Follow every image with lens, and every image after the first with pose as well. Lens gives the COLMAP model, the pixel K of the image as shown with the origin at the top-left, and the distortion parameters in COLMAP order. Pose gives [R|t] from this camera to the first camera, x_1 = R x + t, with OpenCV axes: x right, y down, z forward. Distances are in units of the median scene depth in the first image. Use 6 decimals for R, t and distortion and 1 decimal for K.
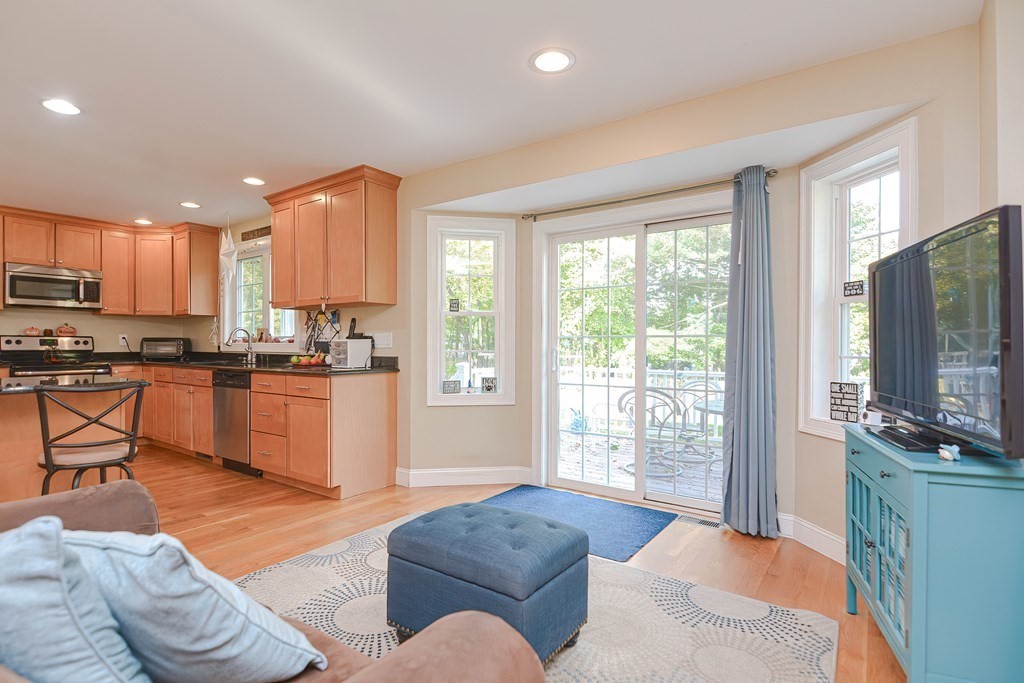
lens RADIAL K [[494.0, 0, 504.2], [0, 494.0, 349.4], [0, 0, 1]] dist [0.002862, -0.009785]
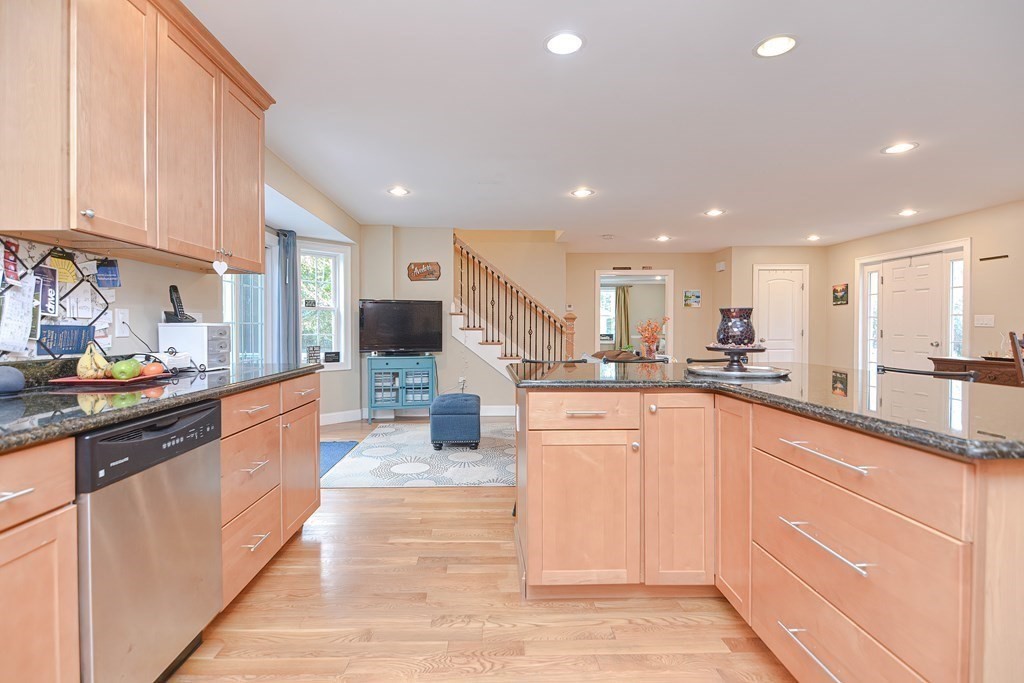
lens RADIAL K [[494.0, 0, 488.1], [0, 494.0, 329.9], [0, 0, 1]] dist [0.002862, -0.009785]
pose [[-0.584680, -0.005300, 0.811247, -0.829876], [0.006003, 0.999923, 0.010859, -0.013387], [-0.811242, 0.011219, -0.584603, 0.877322]]
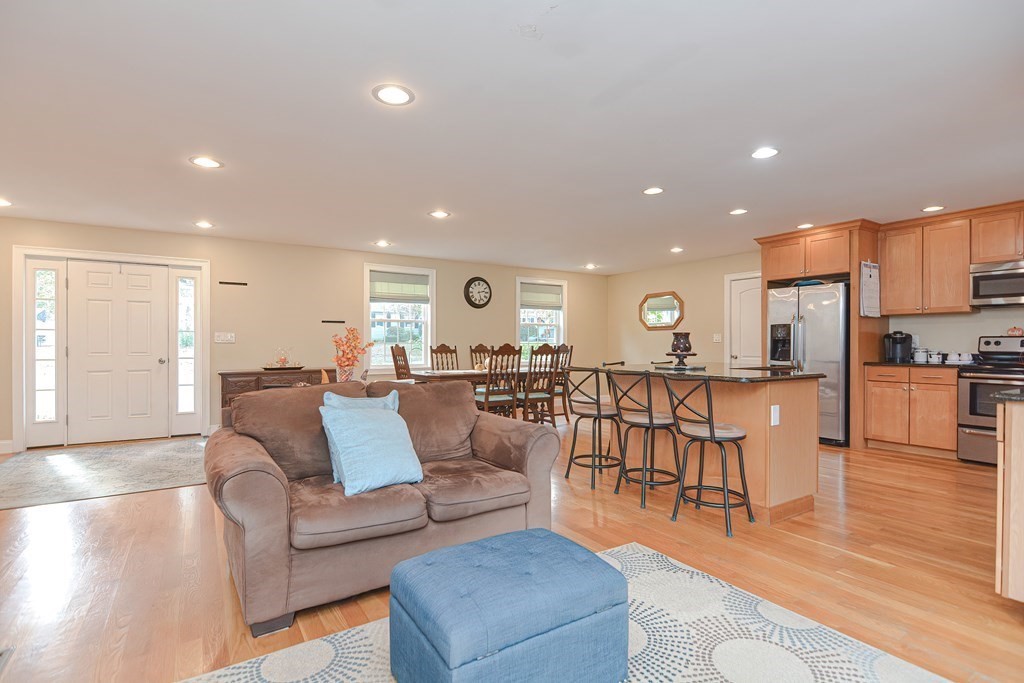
lens RADIAL K [[494.0, 0, 517.3], [0, 494.0, 345.6], [0, 0, 1]] dist [0.002862, -0.009785]
pose [[-0.373626, 0.001081, -0.927579, 0.272186], [-0.008029, 0.999958, 0.004399, -0.006622], [0.927545, 0.009091, -0.373602, 0.485060]]
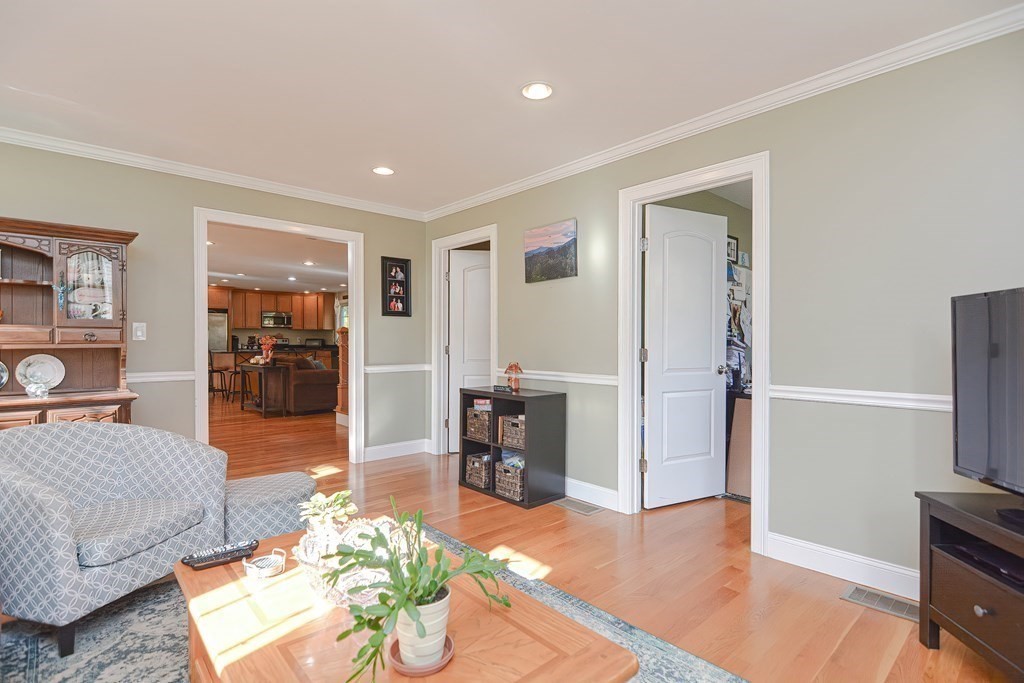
lens RADIAL K [[494.0, 0, 510.3], [0, 494.0, 344.5], [0, 0, 1]] dist [0.002862, -0.009785]
pose [[0.978030, -0.000279, -0.208463, 0.861535], [-0.000178, 0.999998, -0.002171, 0.010234], [0.208463, 0.002160, 0.978028, -1.332158]]
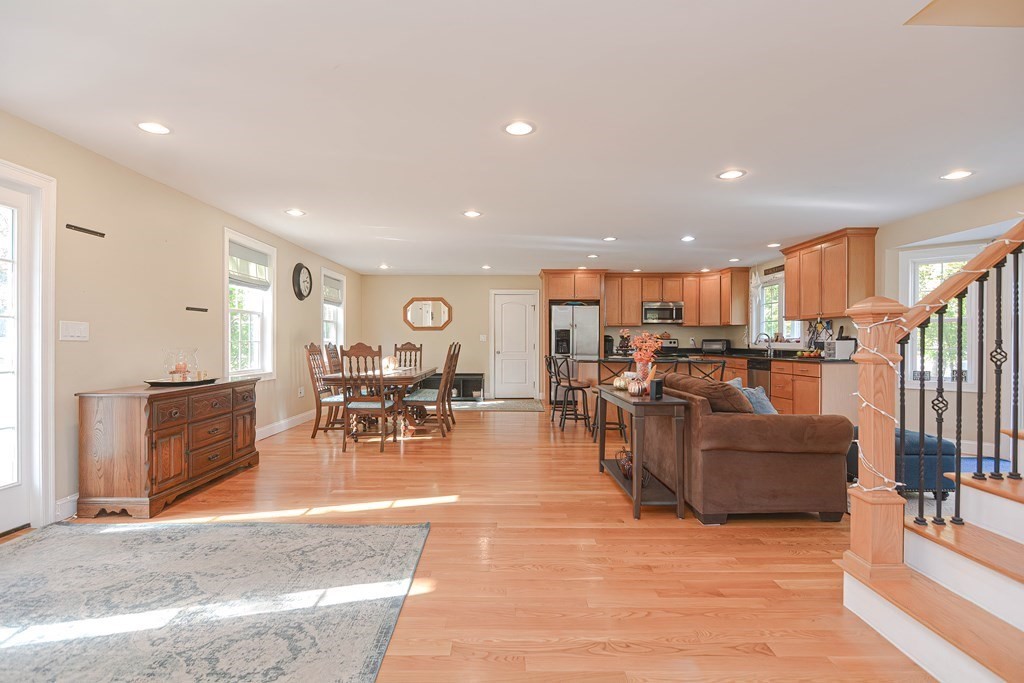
lens RADIAL K [[494.0, 0, 504.4], [0, 494.0, 345.7], [0, 0, 1]] dist [0.002862, -0.009785]
pose [[0.574795, 0.003765, -0.818289, 0.272509], [-0.007005, 0.999975, -0.000320, 0.002653], [0.818267, 0.005916, 0.574807, -0.567673]]
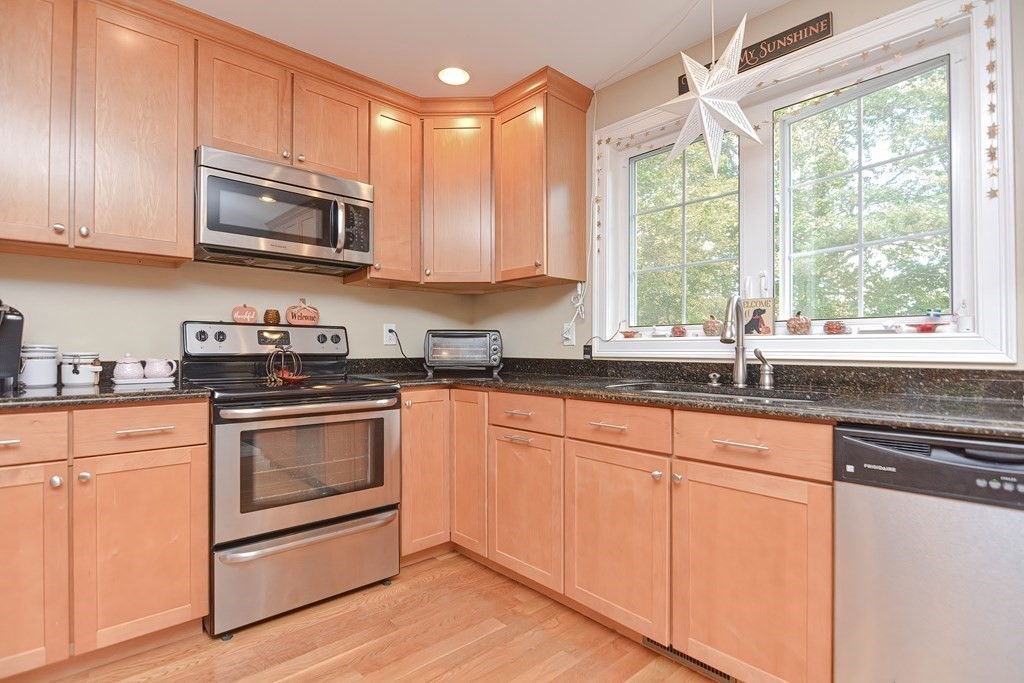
lens RADIAL K [[494.0, 0, 504.5], [0, 494.0, 350.2], [0, 0, 1]] dist [0.002862, -0.009785]
pose [[0.976194, -0.001315, -0.216895, -0.639366], [-0.000600, 0.999961, -0.008759, 0.001830], [0.216898, 0.008681, 0.976156, 0.615559]]
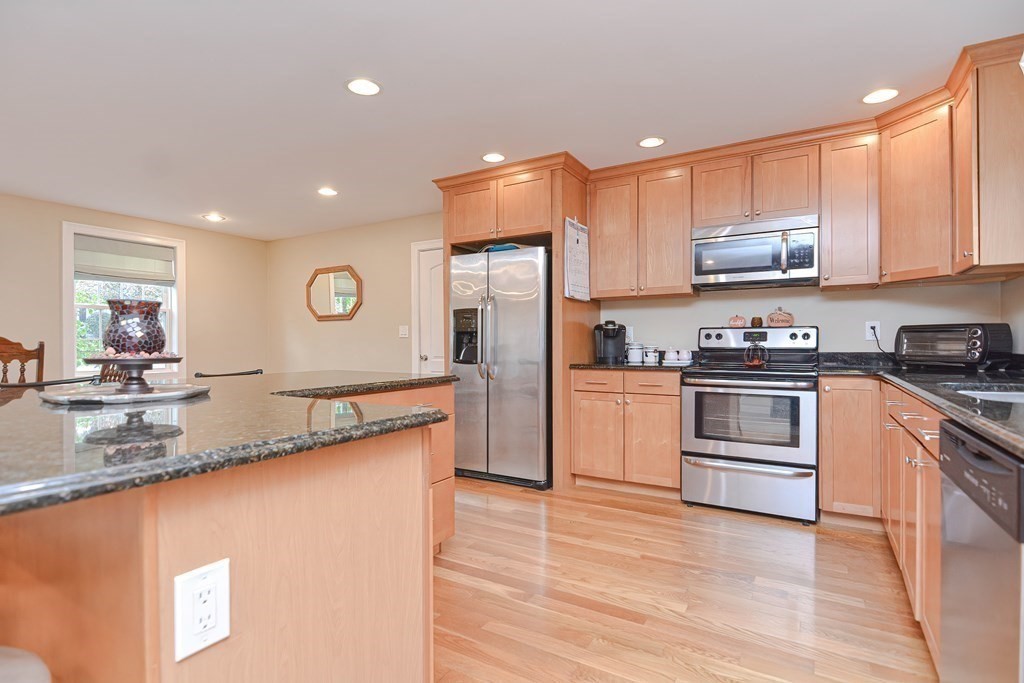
lens RADIAL K [[494.0, 0, 508.2], [0, 494.0, 342.7], [0, 0, 1]] dist [0.002862, -0.009785]
pose [[0.070372, -0.004117, -0.997512, -0.280423], [-0.005451, 0.999975, -0.004512, -0.000640], [0.997506, 0.005755, 0.070348, 0.641356]]
